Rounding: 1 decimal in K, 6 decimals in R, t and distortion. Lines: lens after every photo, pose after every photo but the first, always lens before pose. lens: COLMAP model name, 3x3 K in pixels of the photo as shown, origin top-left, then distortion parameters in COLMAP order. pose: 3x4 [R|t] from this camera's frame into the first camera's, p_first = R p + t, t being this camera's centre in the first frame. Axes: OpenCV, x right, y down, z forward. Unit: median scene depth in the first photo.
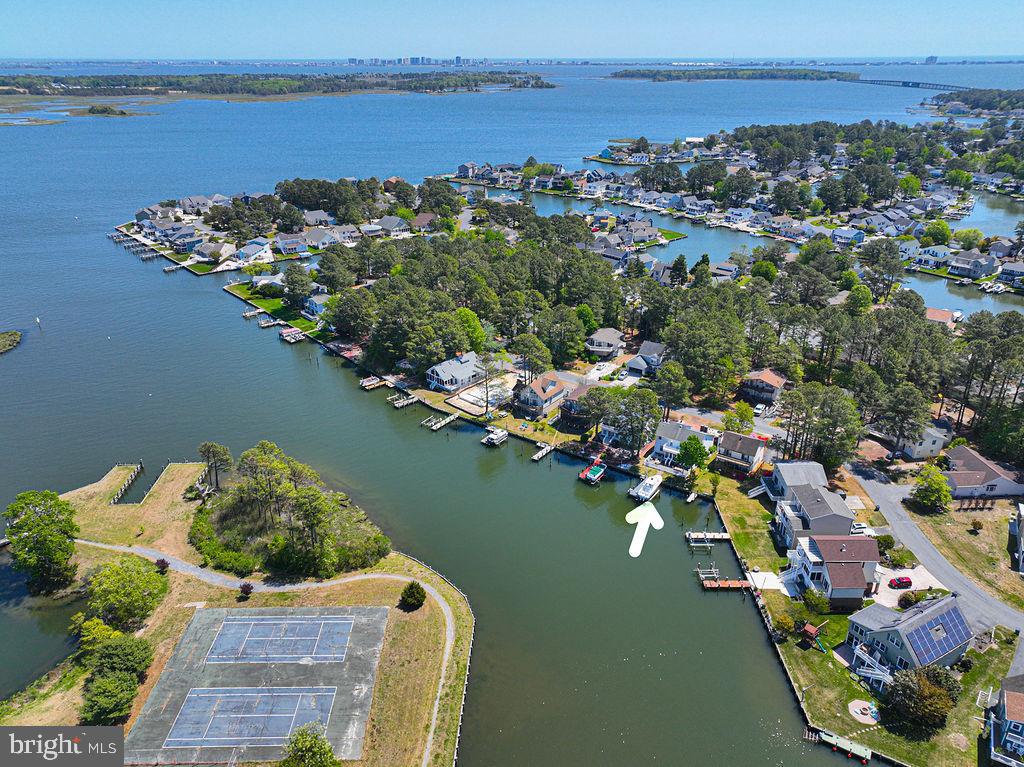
lens RADIAL K [[722.8, 0, 514.2], [0, 722.8, 382.5], [0, 0, 1]] dist [0.002152, 0.011011]
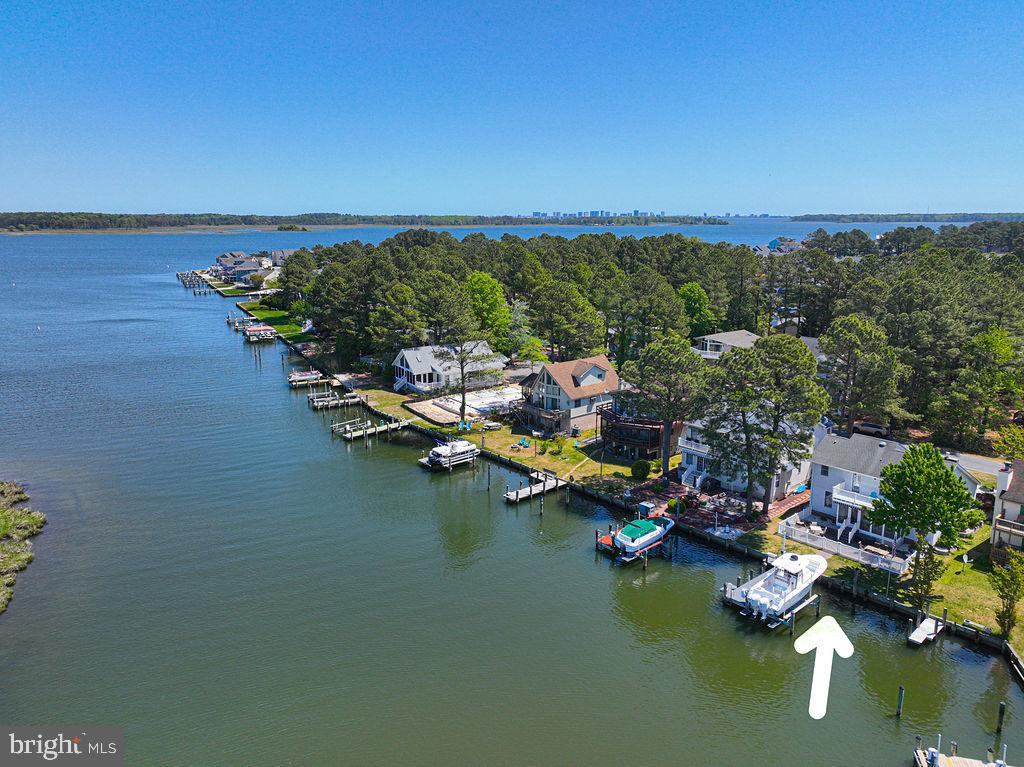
lens RADIAL K [[733.4, 0, 512.2], [0, 733.4, 344.7], [0, 0, 1]] dist [0.002523, 0.009615]
pose [[0.971705, 0.043523, -0.232152, 0.118029], [-0.099476, 0.966866, -0.235106, 0.112106], [0.214227, 0.251547, 0.943838, 0.531419]]
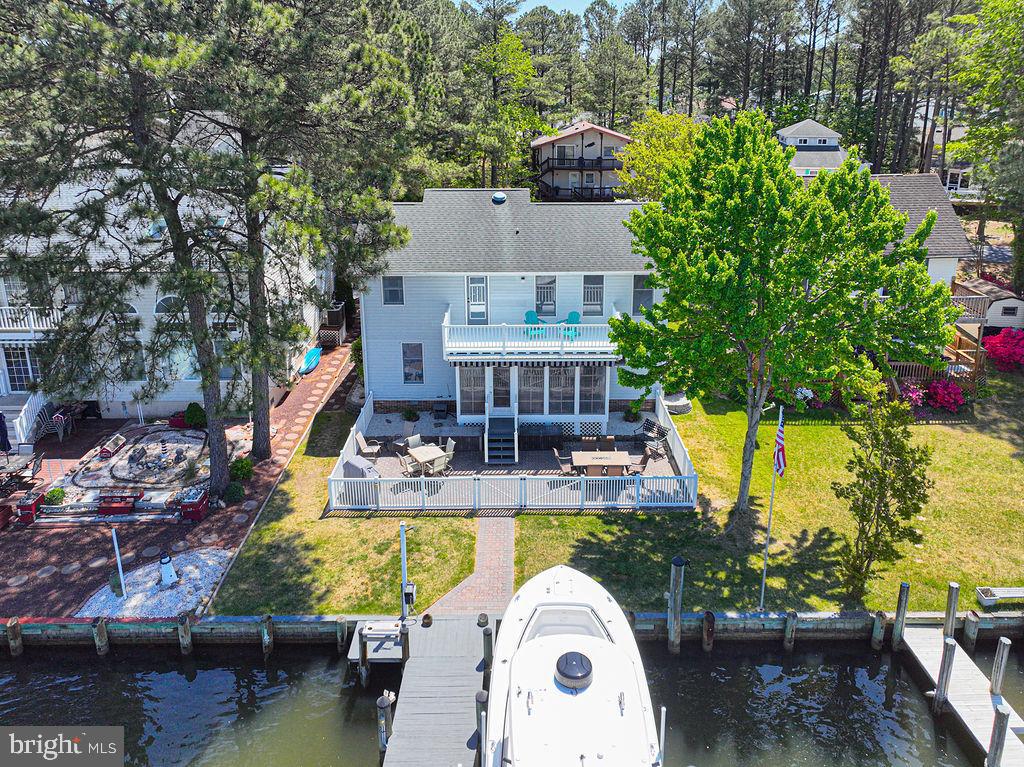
lens RADIAL K [[748.3, 0, 539.0], [0, 748.3, 292.2], [0, 0, 1]] dist [-0.000751, 0.004115]
pose [[0.812530, -0.155413, 0.561820, 0.130682], [0.233553, 0.969858, -0.069489, 0.087041], [-0.534086, 0.187677, 0.824336, 0.798294]]
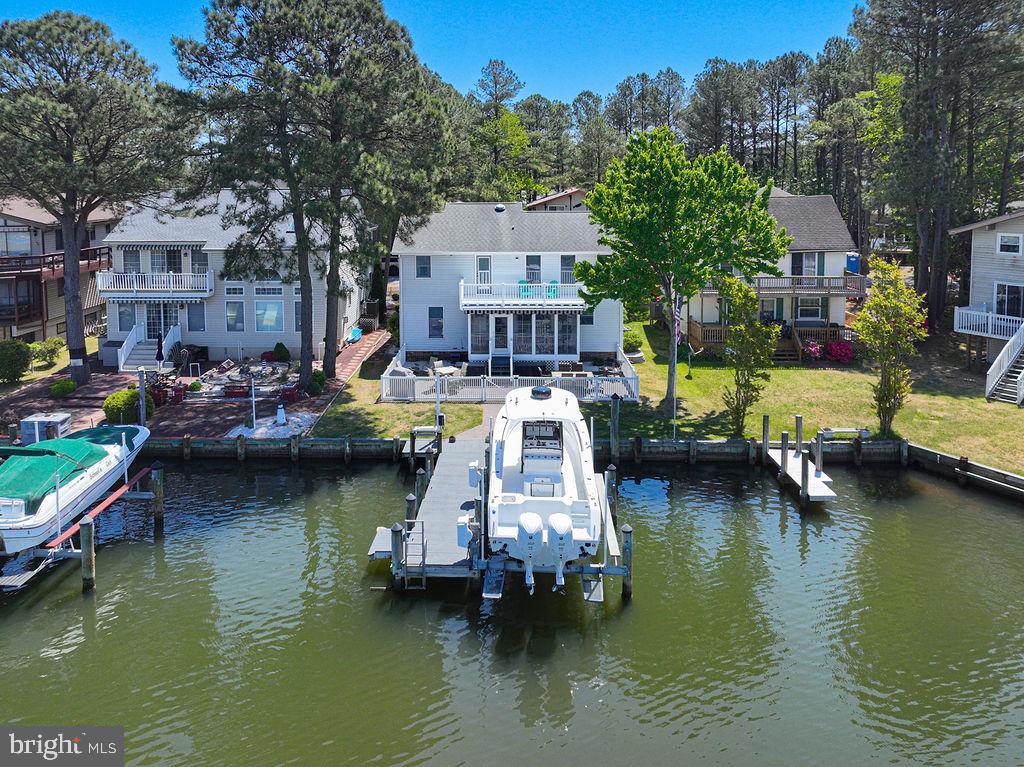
lens RADIAL K [[762.7, 0, 515.0], [0, 762.7, 241.9], [0, 0, 1]] dist [0.000380, 0.003025]
pose [[0.829505, -0.047617, 0.556465, 0.096312], [0.229812, 0.937200, -0.262378, 0.122576], [-0.509026, 0.345527, 0.788355, 0.756736]]
